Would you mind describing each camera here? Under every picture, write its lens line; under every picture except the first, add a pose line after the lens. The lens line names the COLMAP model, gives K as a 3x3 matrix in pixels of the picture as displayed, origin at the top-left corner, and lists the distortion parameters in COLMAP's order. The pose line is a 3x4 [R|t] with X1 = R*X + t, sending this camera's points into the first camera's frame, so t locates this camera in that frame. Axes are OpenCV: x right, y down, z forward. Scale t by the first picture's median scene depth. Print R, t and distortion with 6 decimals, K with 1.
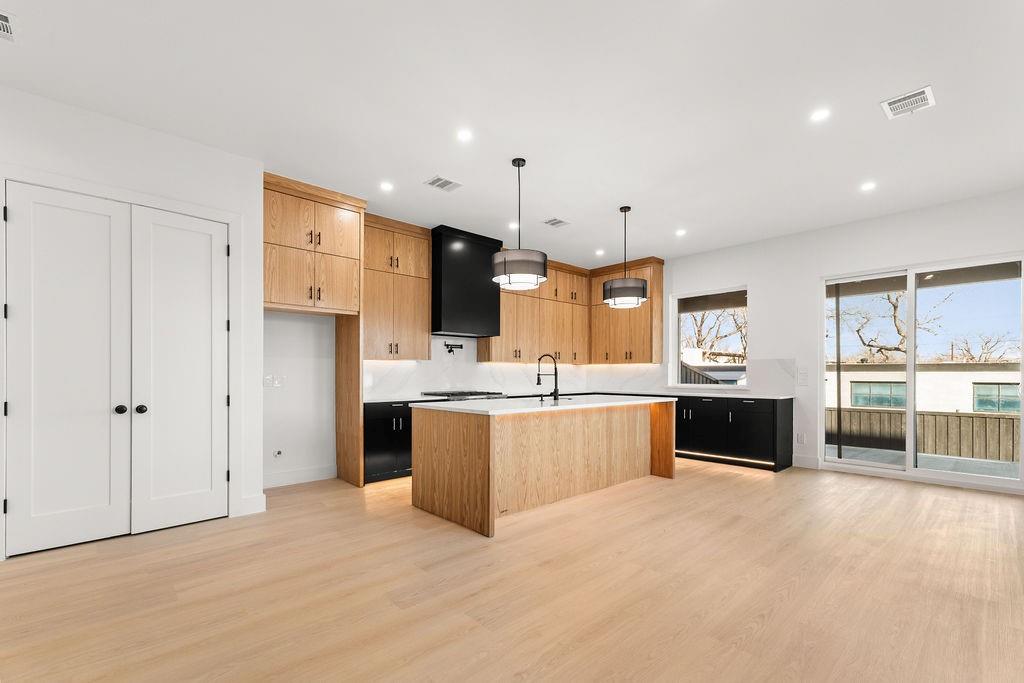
lens RADIAL K [[447.9, 0, 511.5], [0, 447.9, 378.2], [0, 0, 1]] dist [0.002334, 0.000252]
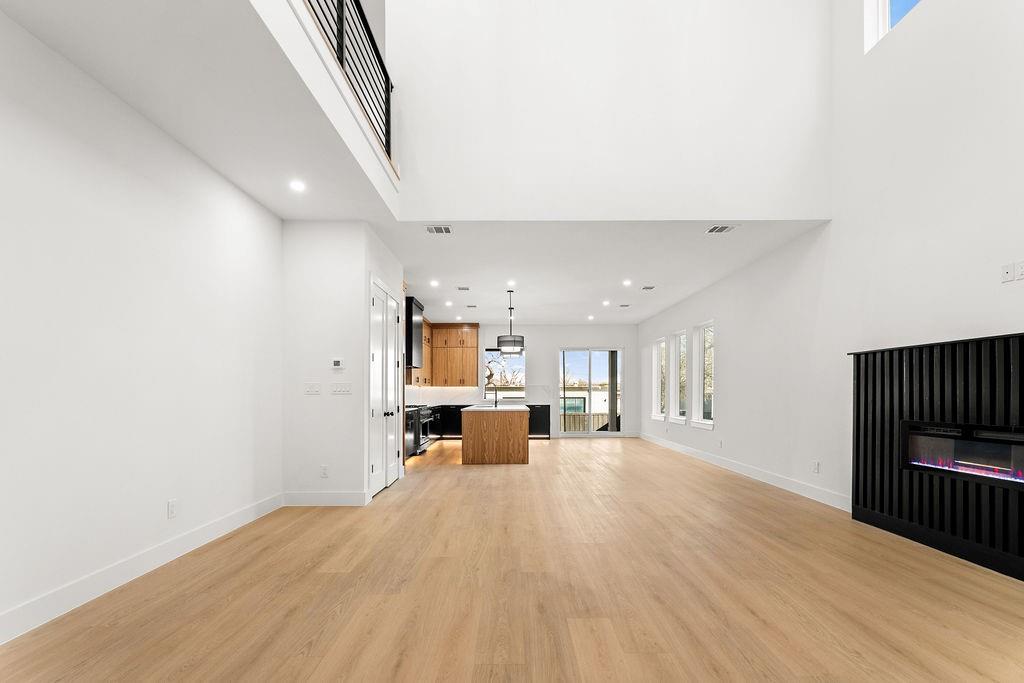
lens RADIAL K [[451.4, 0, 514.4], [0, 451.4, 389.0], [0, 0, 1]] dist [0.000367, -0.000014]
pose [[0.677392, 0.004592, 0.735608, -1.110617], [0.009904, 0.999833, -0.015362, 0.003495], [-0.735555, 0.017692, 0.677234, -0.320650]]
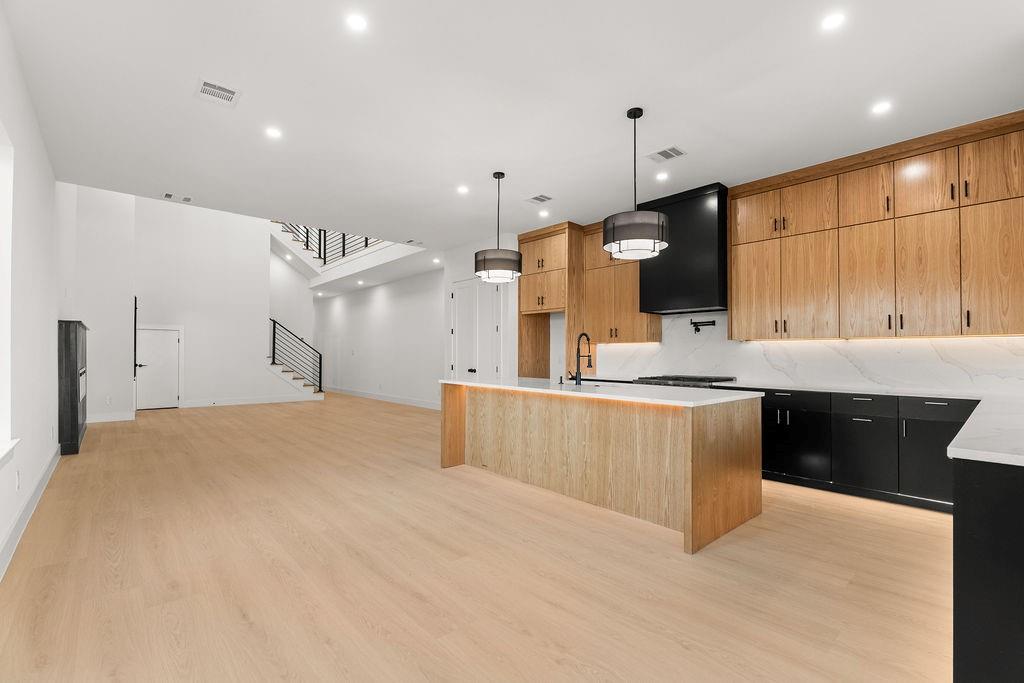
lens RADIAL K [[456.8, 0, 513.6], [0, 456.8, 351.9], [0, 0, 1]] dist [-0.001424, -0.000068]
pose [[-0.022282, -0.006991, -0.999727, 0.885028], [-0.014525, 0.999872, -0.006668, -0.007553], [0.999646, 0.014373, -0.022381, 0.782514]]
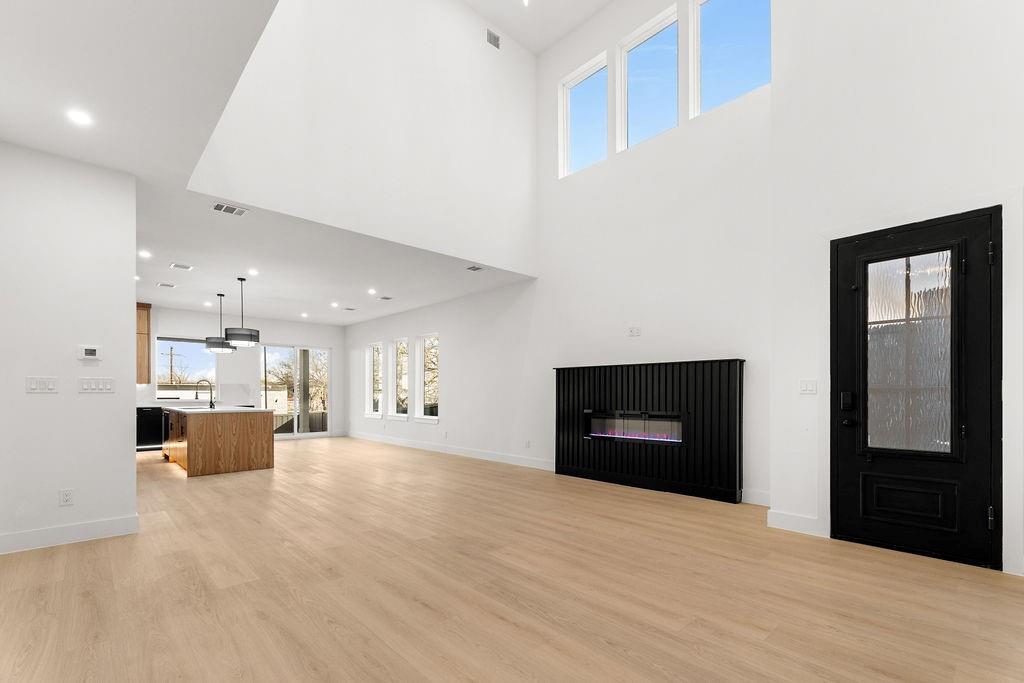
lens RADIAL K [[452.5, 0, 510.8], [0, 452.5, 391.9], [0, 0, 1]] dist [0.003073, 0.000423]
pose [[-0.004398, 0.002067, 0.999988, -1.380344], [0.007376, 0.999971, -0.002035, 0.000590], [-0.999963, 0.007367, -0.004413, -0.084400]]
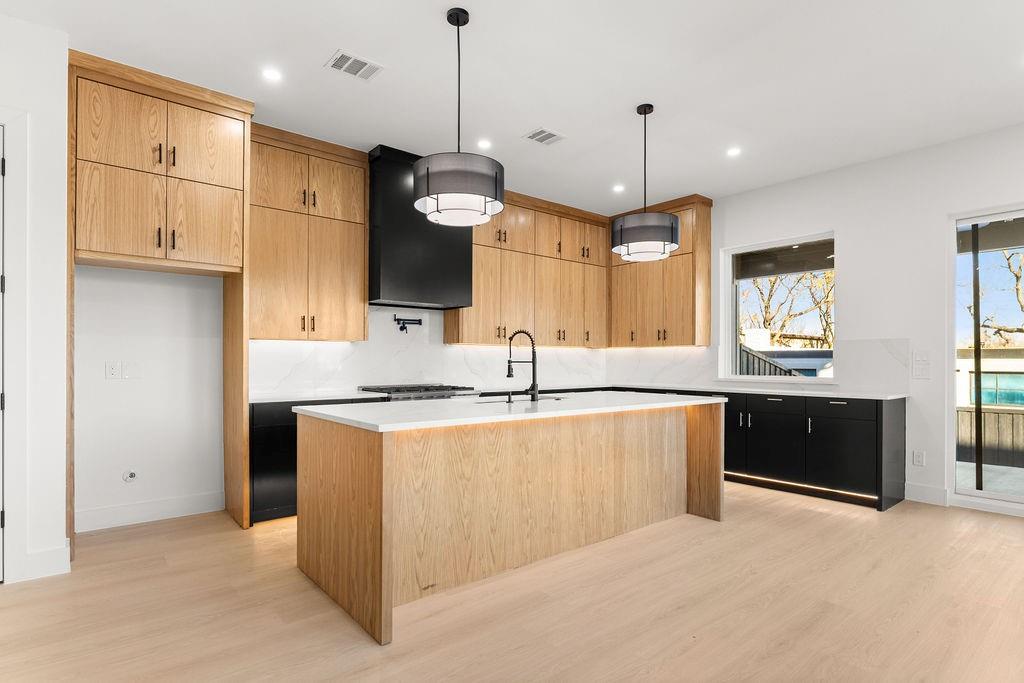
lens RADIAL K [[529.0, 0, 510.9], [0, 529.0, 363.0], [0, 0, 1]] dist [-0.006956, -0.000983]
pose [[0.998460, 0.002114, -0.055428, 0.094639], [-0.002407, 0.999983, -0.005216, -0.001922], [0.055416, 0.005342, 0.998449, 0.206524]]
